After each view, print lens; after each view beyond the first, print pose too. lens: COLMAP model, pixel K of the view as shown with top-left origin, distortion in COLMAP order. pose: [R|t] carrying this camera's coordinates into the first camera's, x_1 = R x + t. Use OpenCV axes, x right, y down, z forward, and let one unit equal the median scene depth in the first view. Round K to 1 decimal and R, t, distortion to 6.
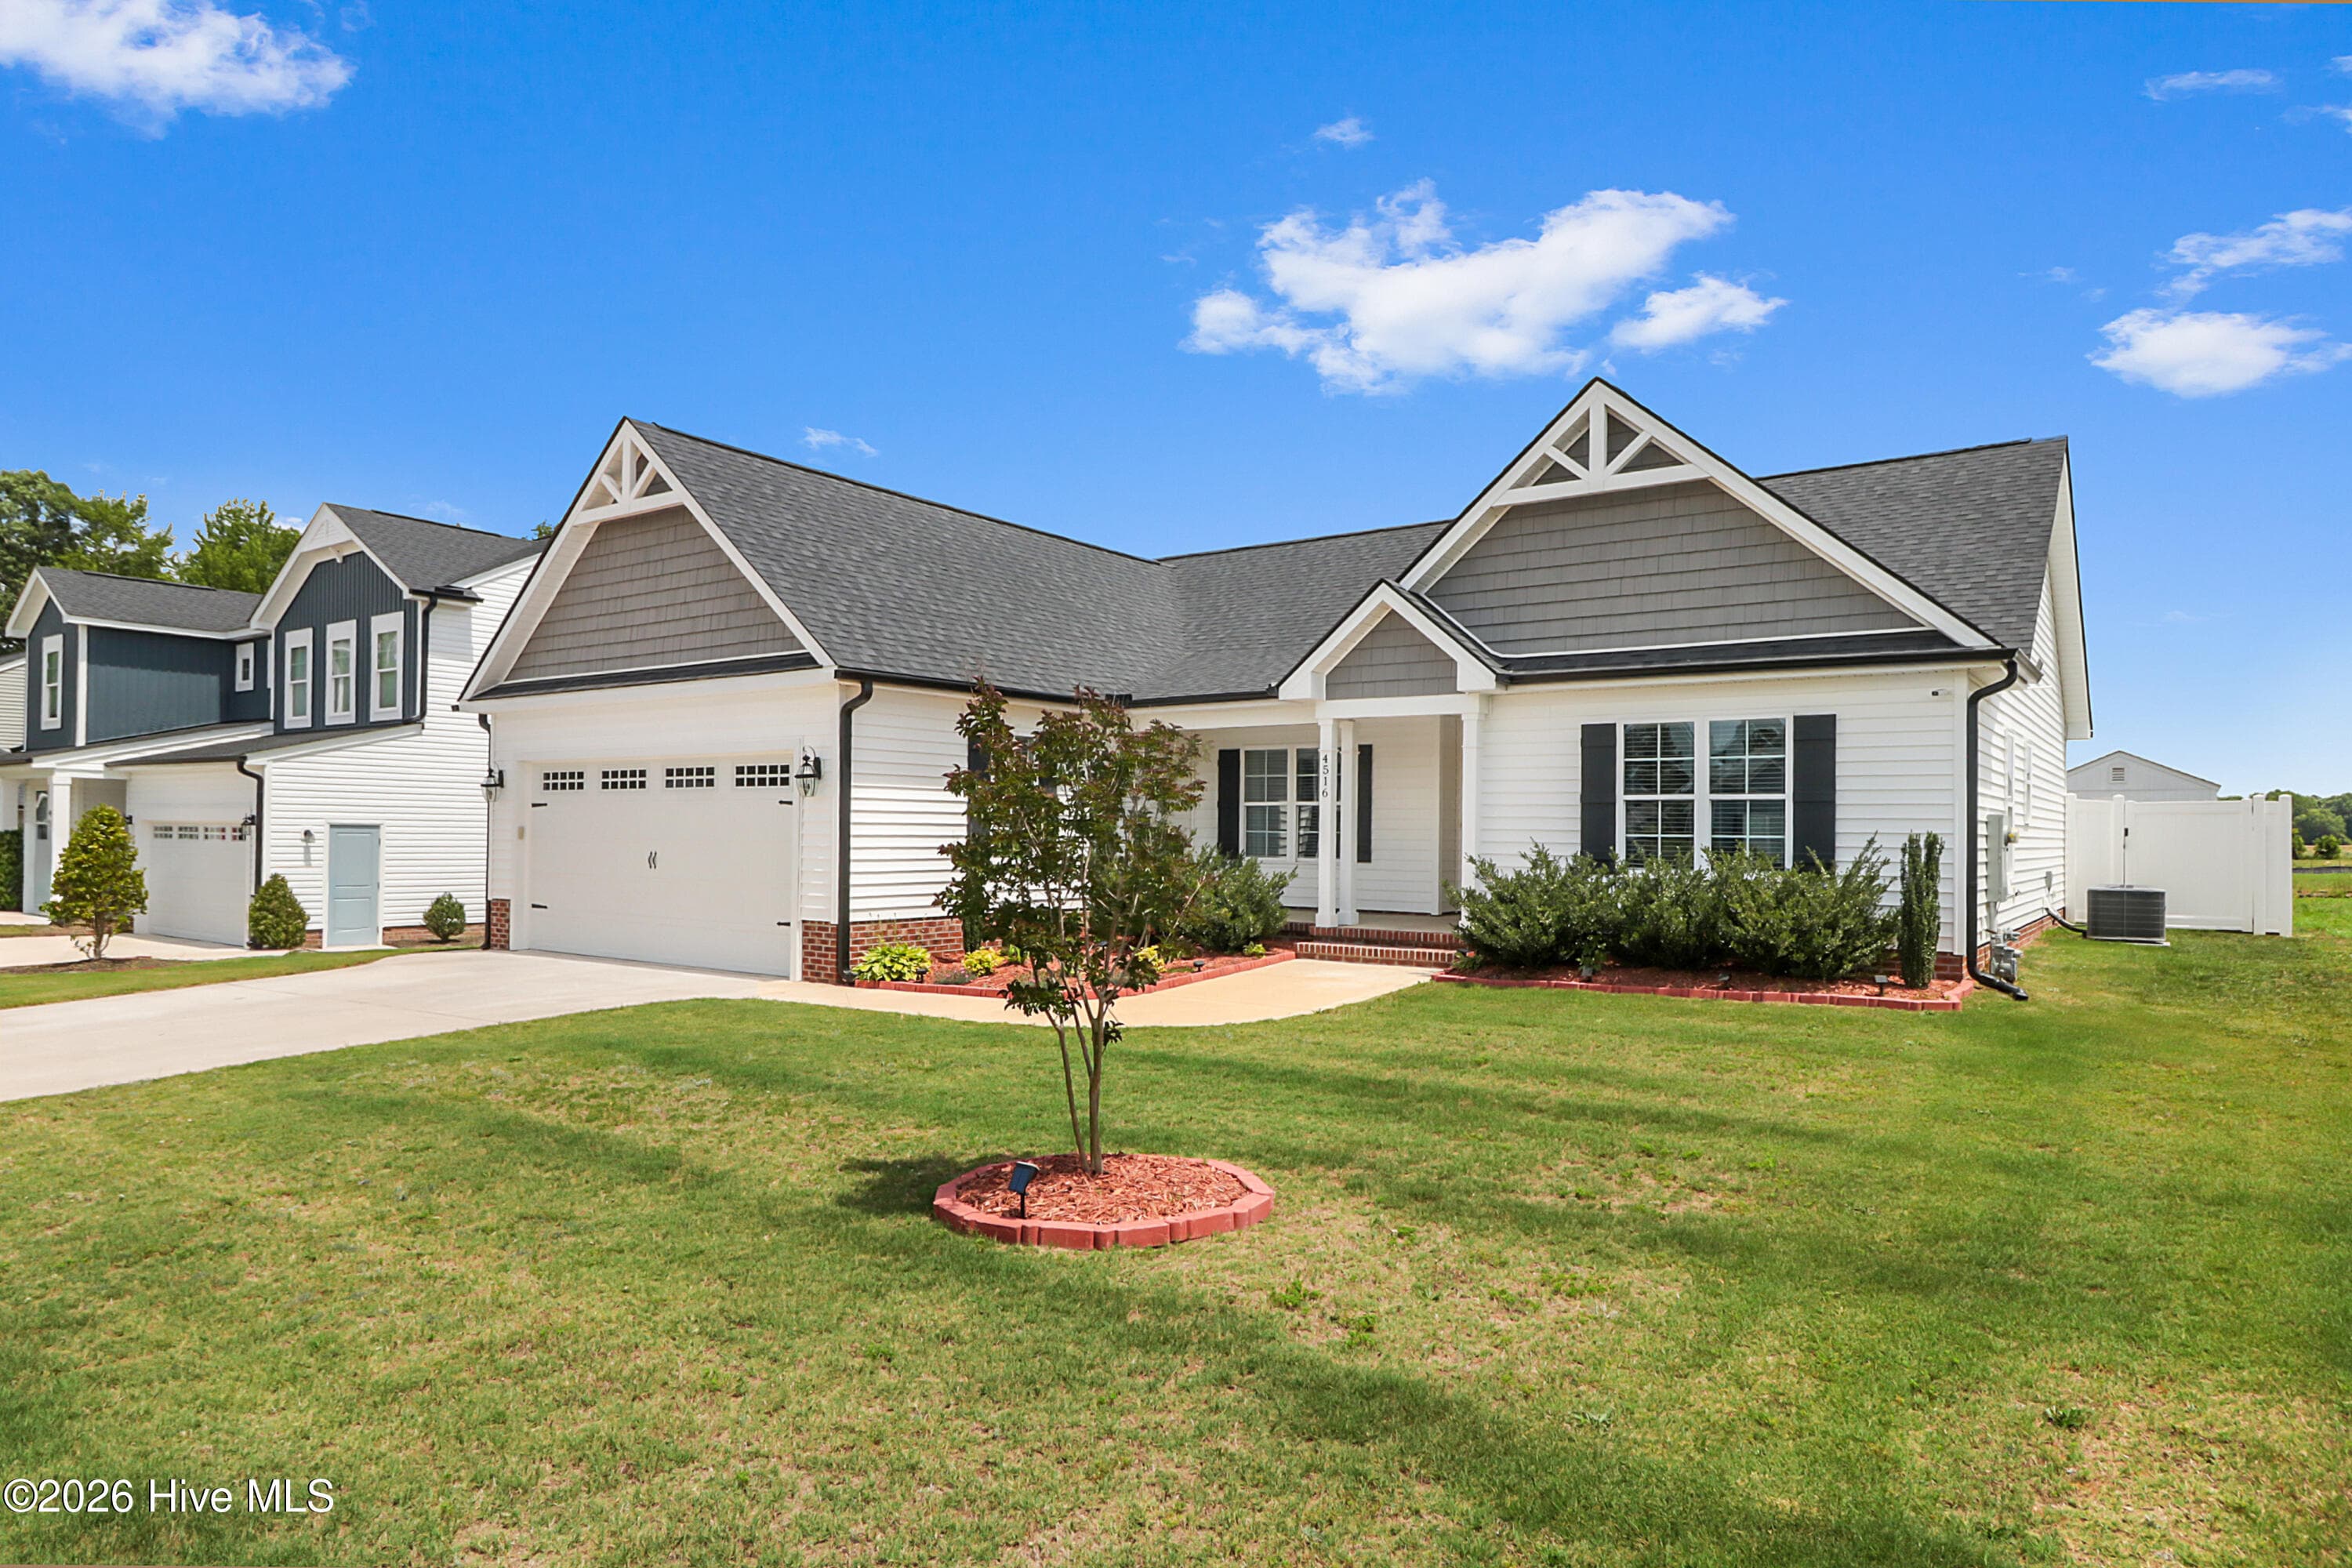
lens RADIAL K [[1397.5, 0, 1096.2], [0, 1397.5, 890.8], [0, 0, 1]] dist [0.005071, 0.000304]
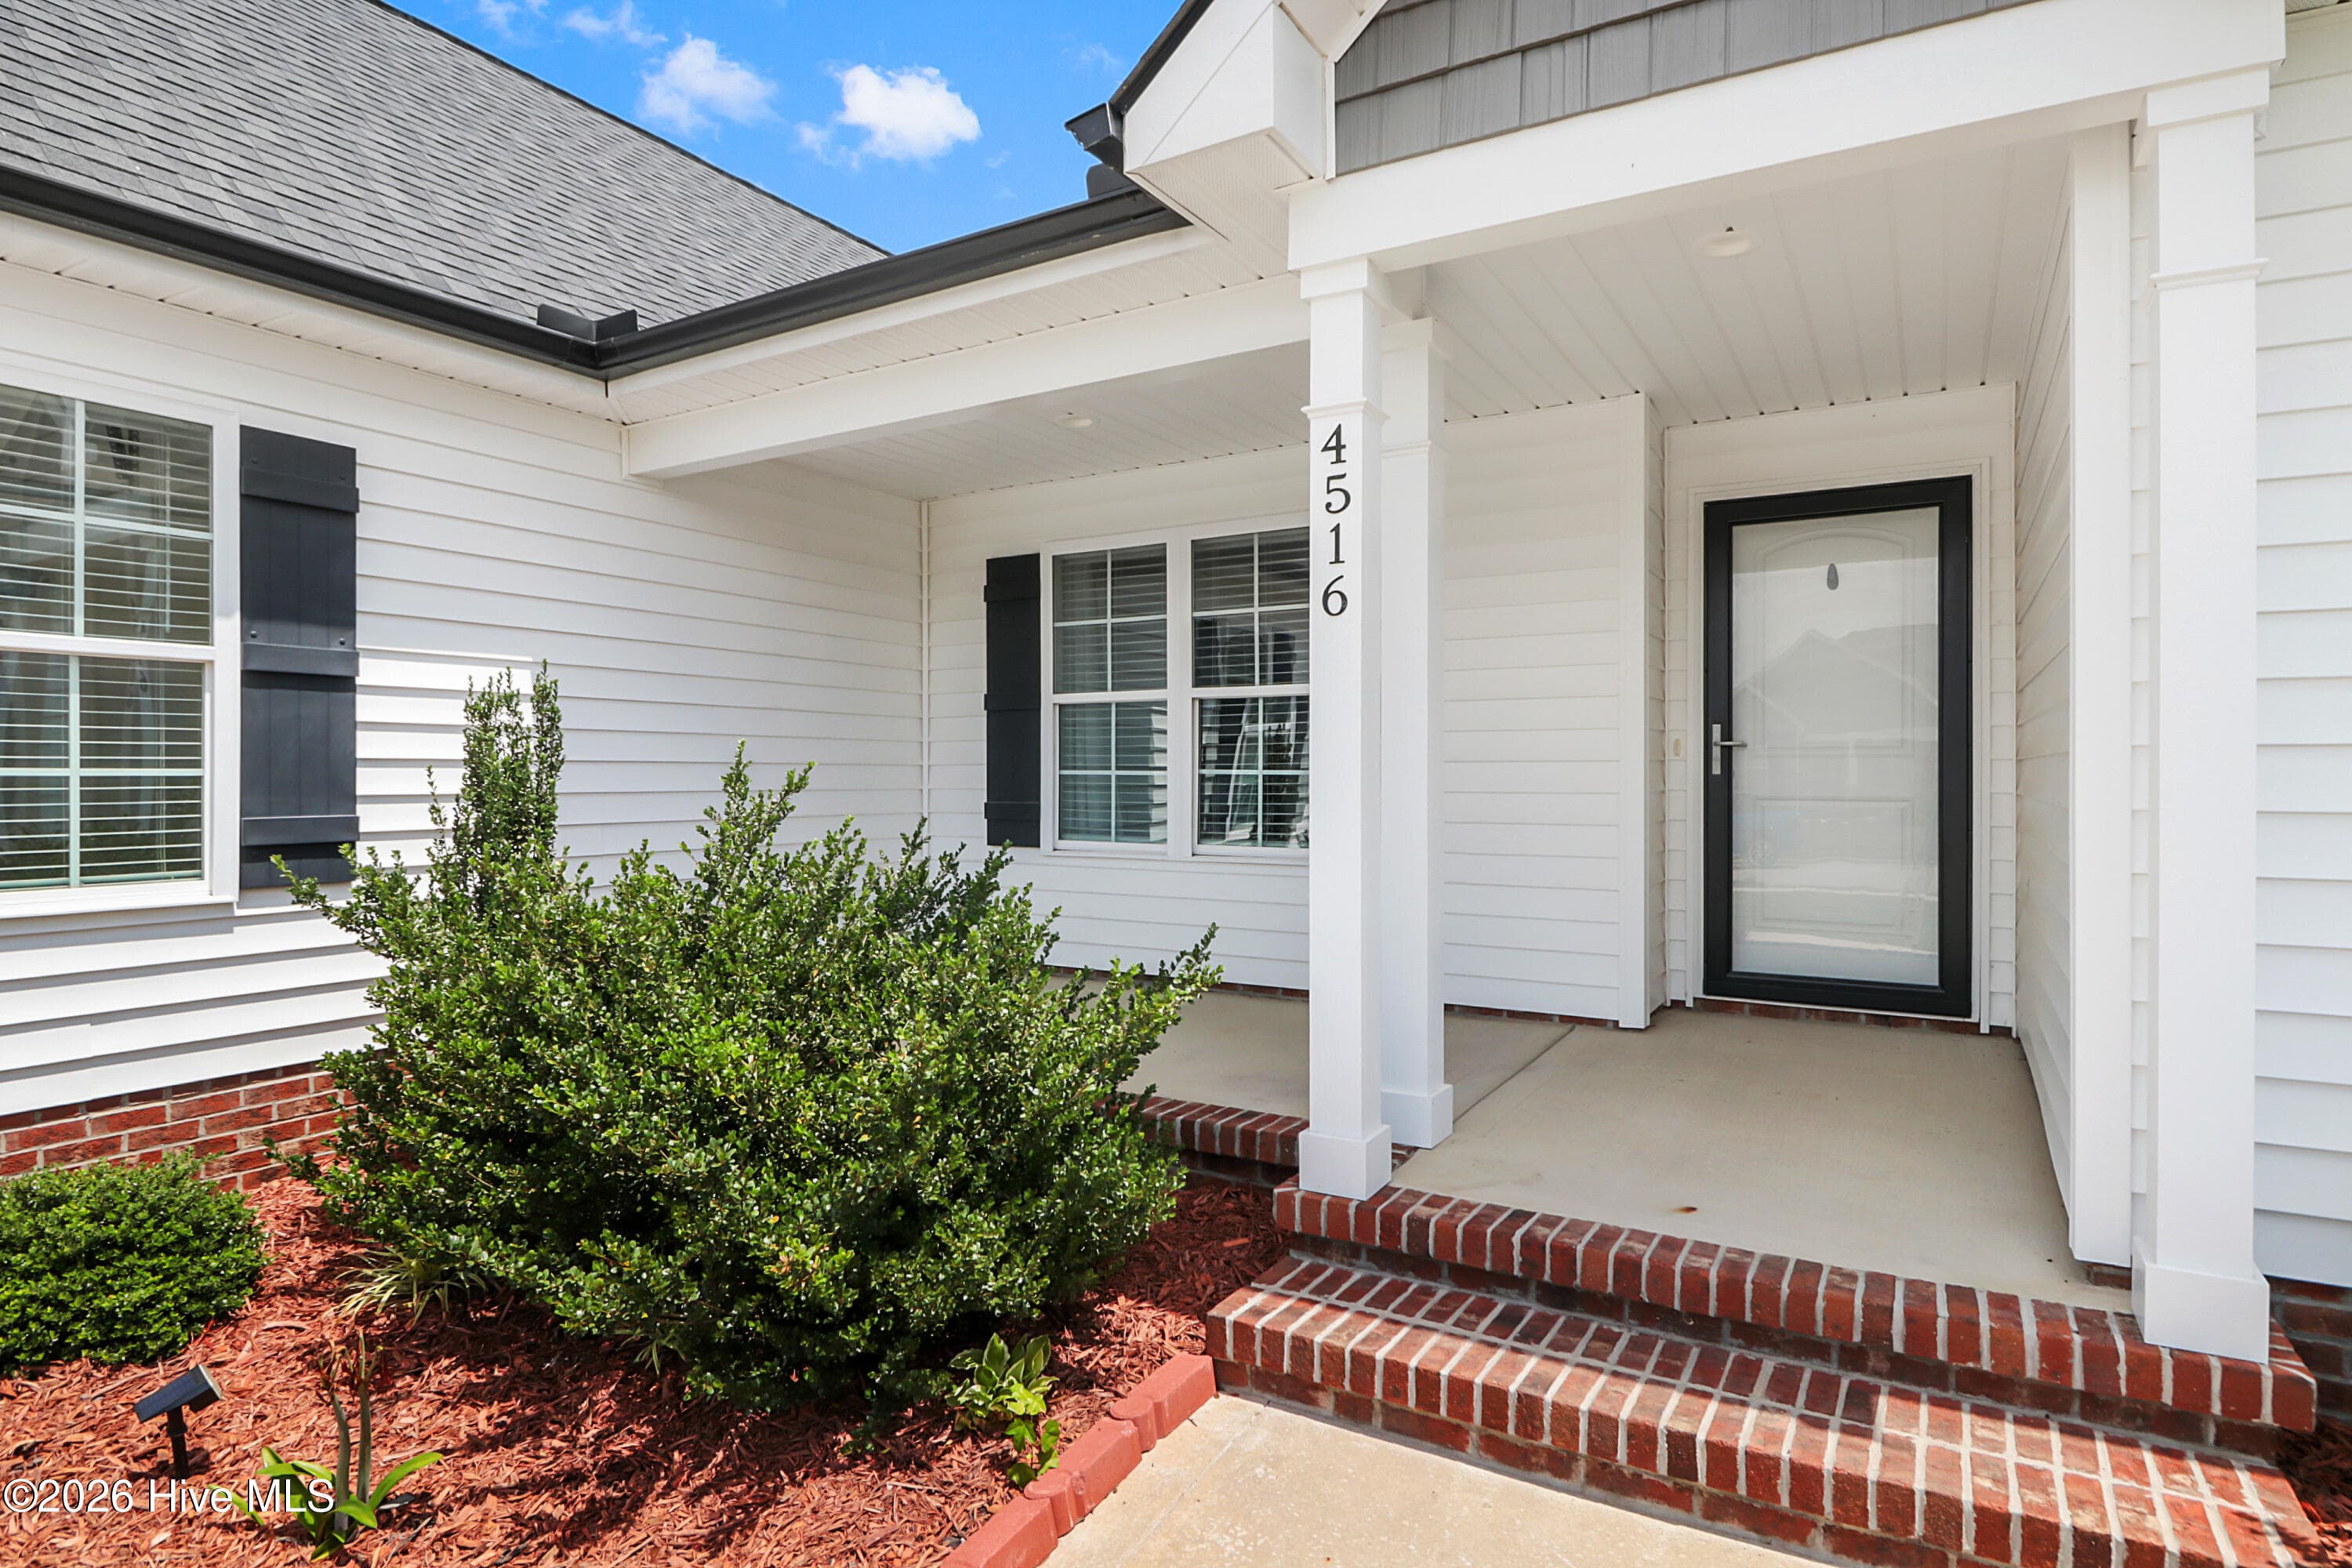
lens RADIAL K [[1256.2, 0, 1165.6], [0, 1256.2, 805.5], [0, 0, 1]] dist [0.003688, -0.012735]
pose [[0.991524, -0.016628, 0.128855, 0.118782], [0.018913, 0.999684, -0.016530, -0.035758], [-0.128539, 0.018827, 0.991526, 0.858983]]
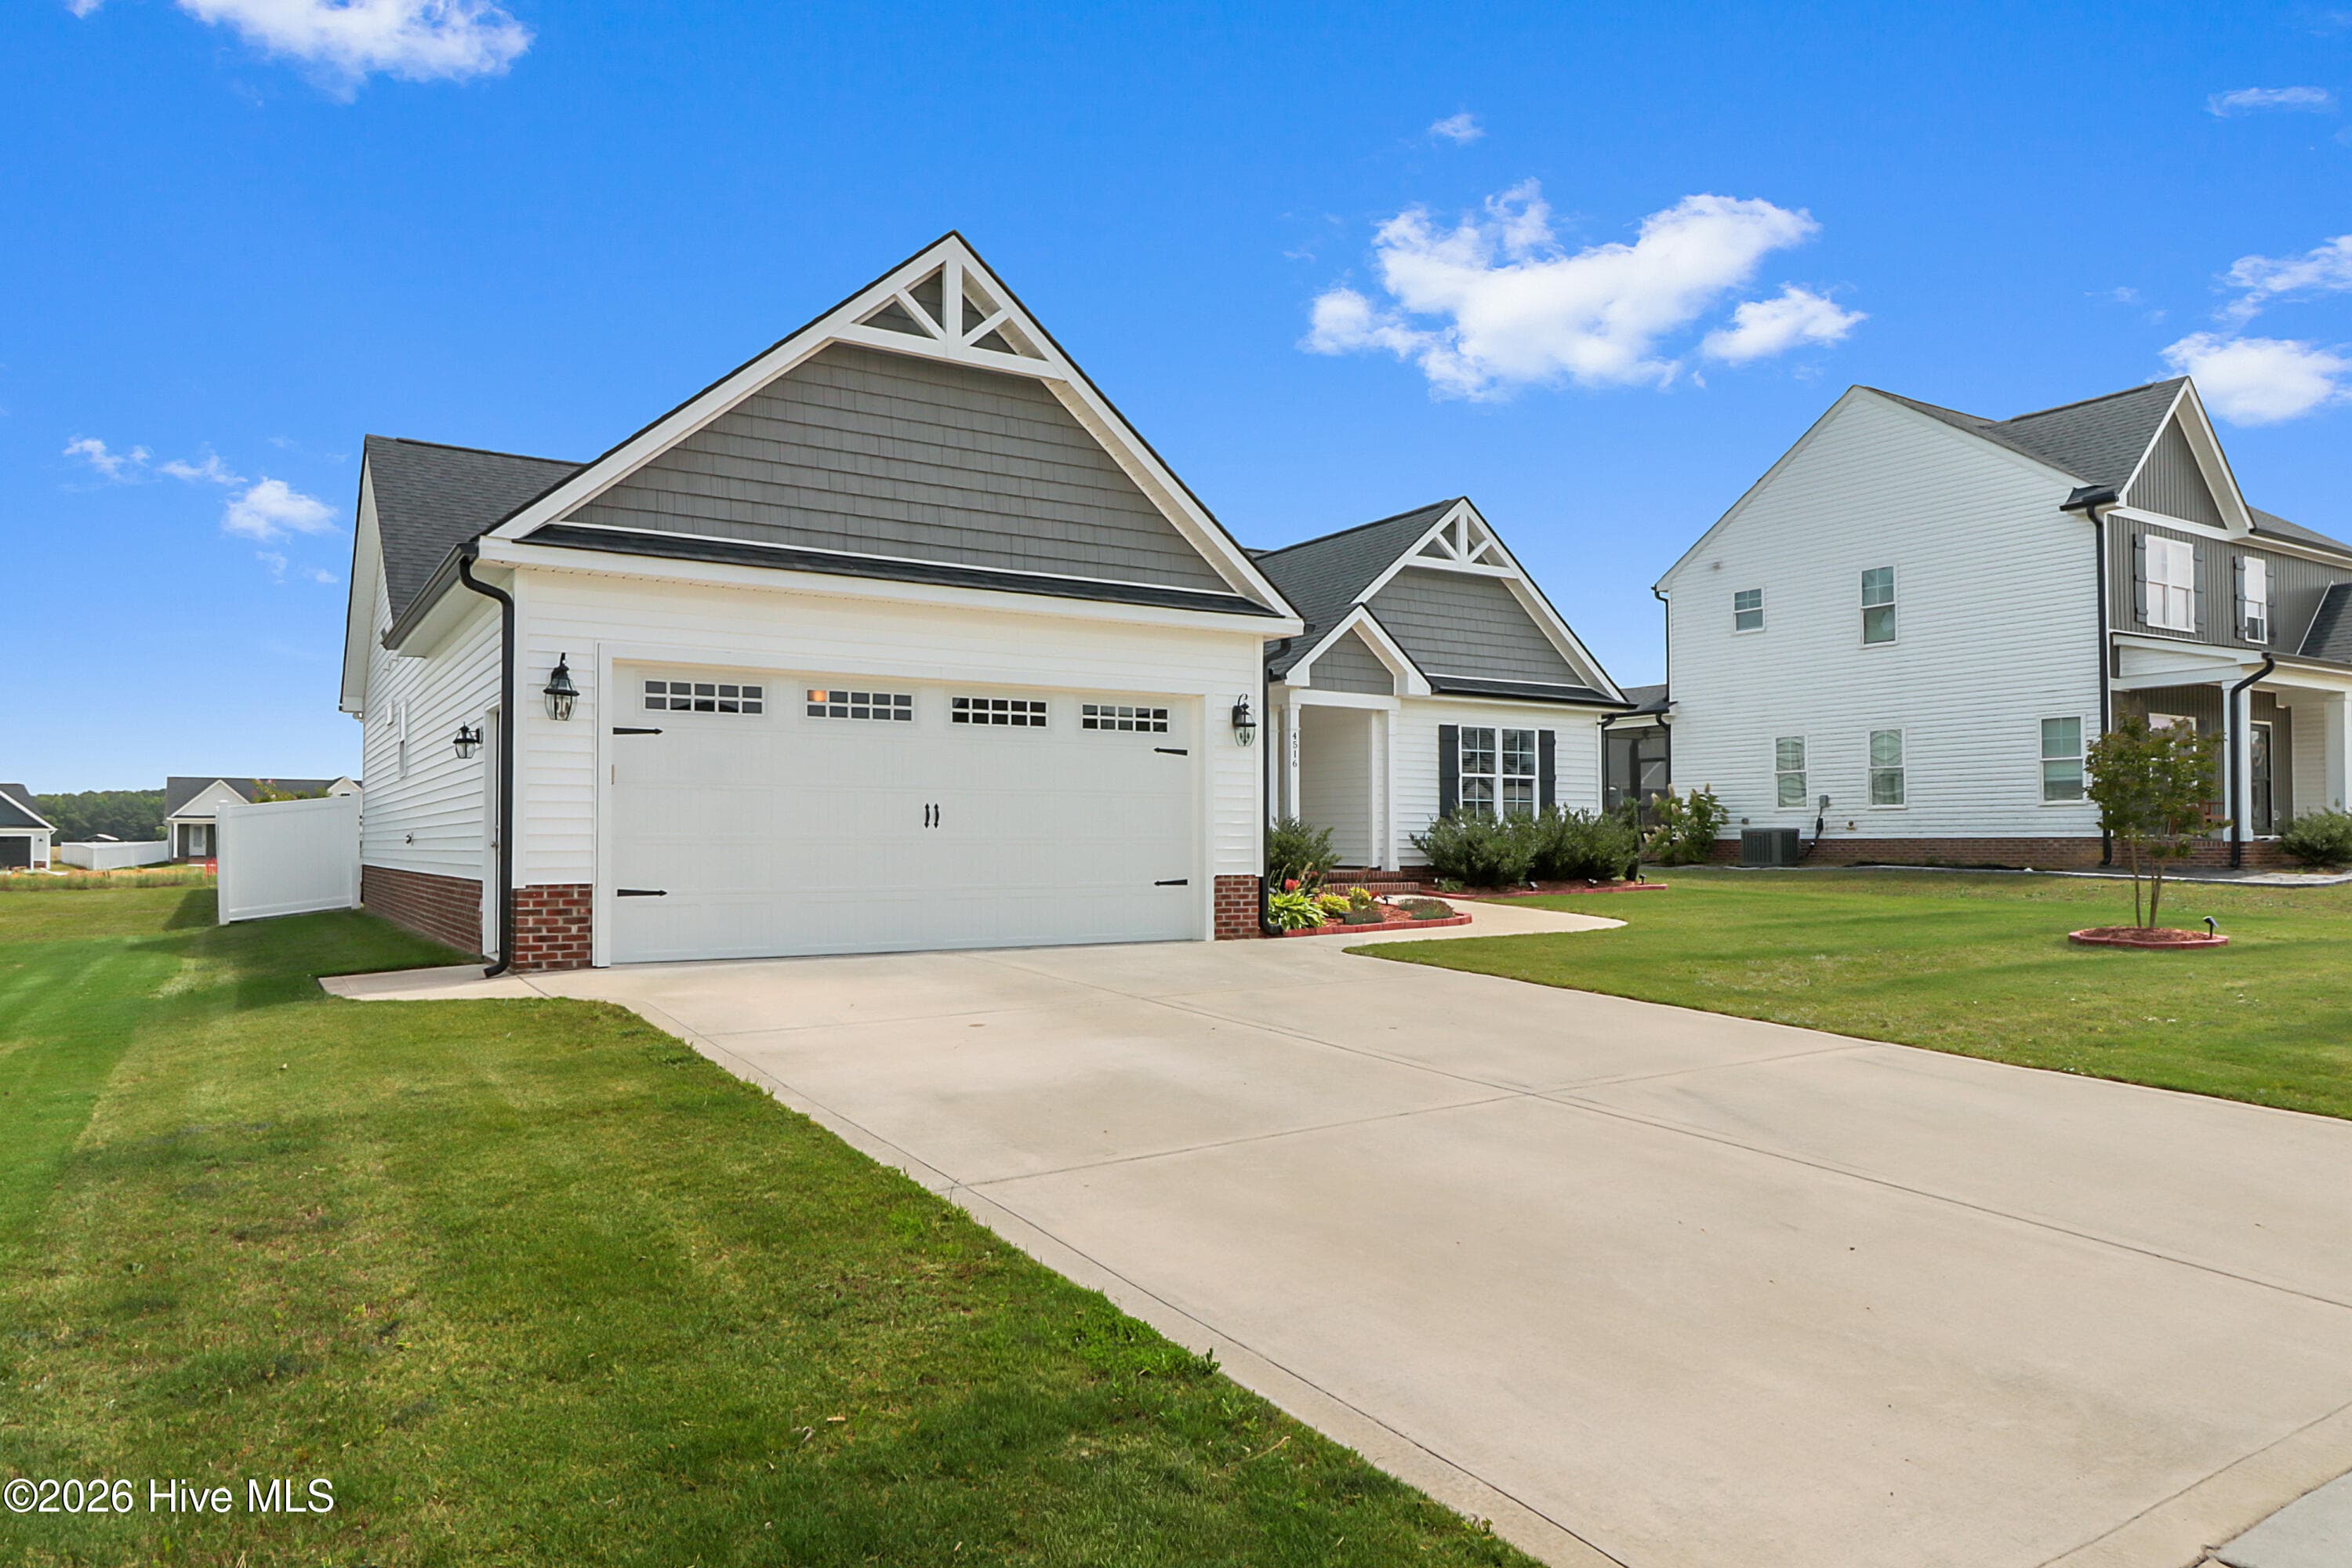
lens RADIAL K [[1547.6, 0, 1166.1], [0, 1547.6, 895.2], [0, 0, 1]] dist [0.000843, -0.000431]
pose [[0.337090, -0.039743, 0.940633, -1.242296], [0.044225, 0.998674, 0.026347, 0.005192], [-0.940433, 0.032718, 0.338401, 0.694652]]
